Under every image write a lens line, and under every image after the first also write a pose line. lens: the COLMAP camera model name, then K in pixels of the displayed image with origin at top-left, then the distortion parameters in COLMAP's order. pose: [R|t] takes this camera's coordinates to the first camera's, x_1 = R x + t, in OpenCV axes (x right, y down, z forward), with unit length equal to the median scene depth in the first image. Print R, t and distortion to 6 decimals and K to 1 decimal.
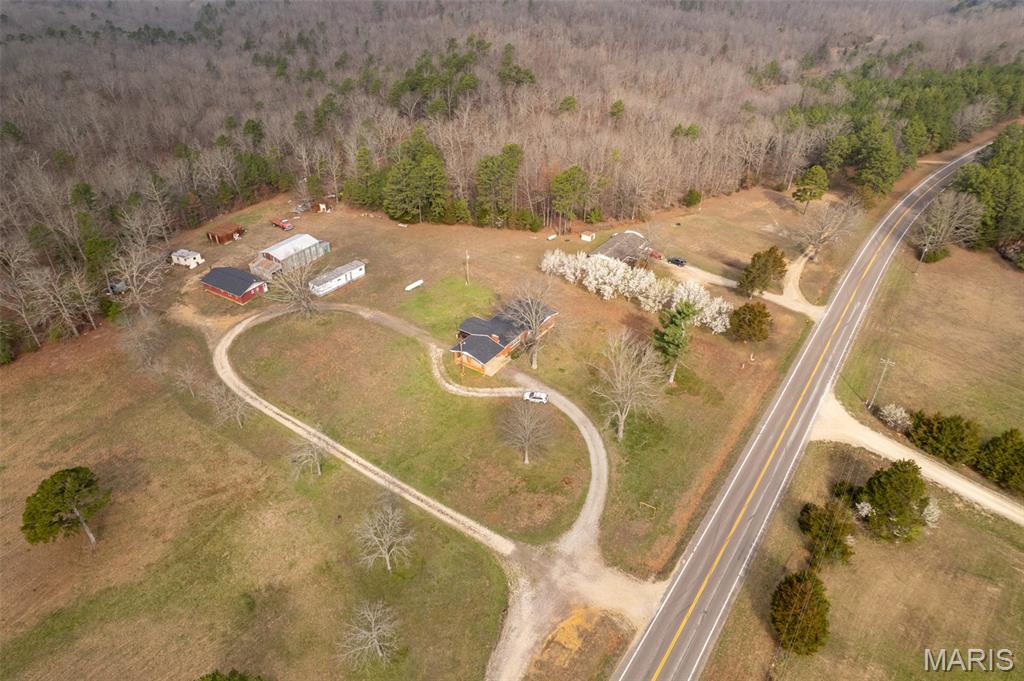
lens RADIAL K [[656.7, 0, 512.0], [0, 656.7, 340.5], [0, 0, 1]] dist [-0.079315, 0.071079]
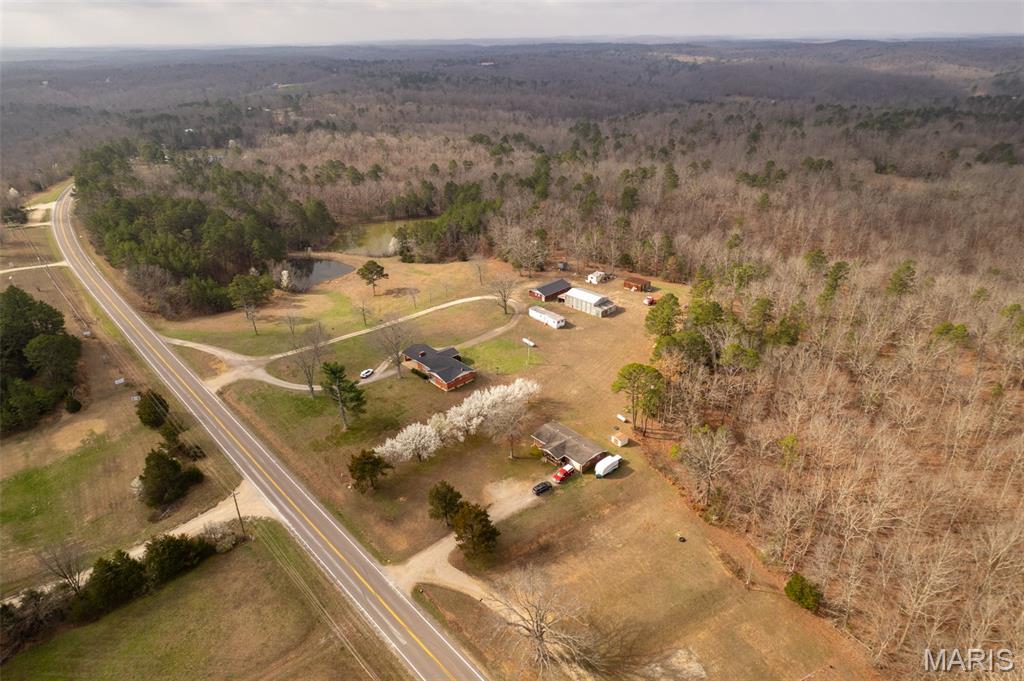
lens RADIAL K [[656.7, 0, 512.0], [0, 656.7, 340.5], [0, 0, 1]] dist [-0.079315, 0.071079]
pose [[-0.219343, 0.427982, -0.876767, 1.107490], [-0.532502, 0.700482, 0.475149, -0.763410], [0.817515, 0.571101, 0.074256, 0.967544]]
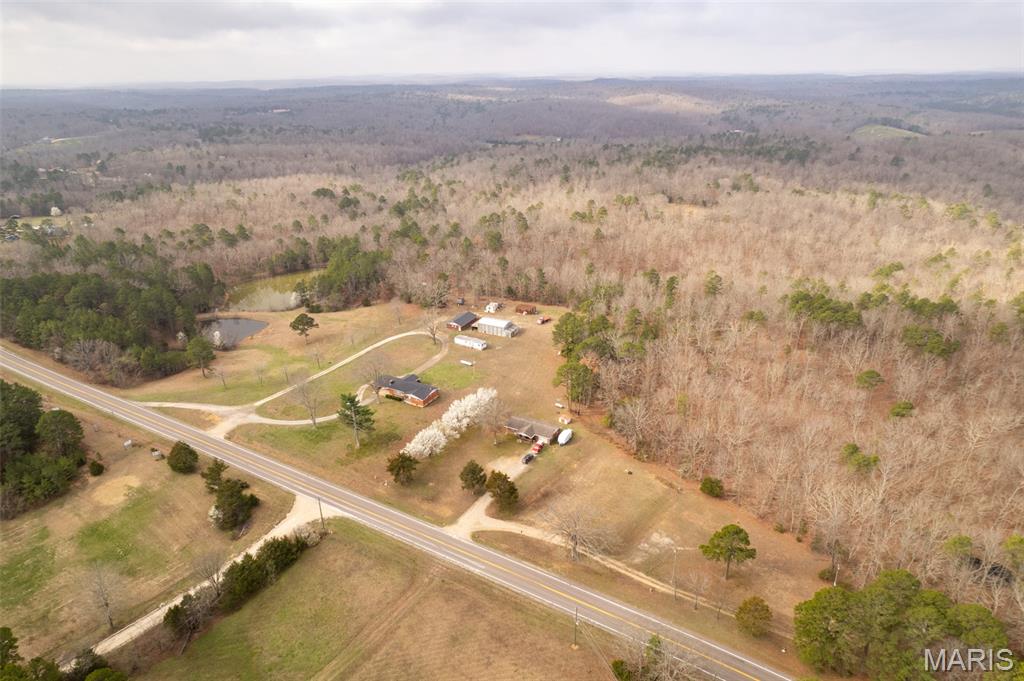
lens RADIAL K [[656.7, 0, 512.0], [0, 656.7, 340.5], [0, 0, 1]] dist [-0.079315, 0.071079]
pose [[0.097812, 0.390765, -0.915279, 1.497590], [-0.546419, 0.789752, 0.278780, -0.723116], [0.831781, 0.472857, 0.290769, 0.651513]]
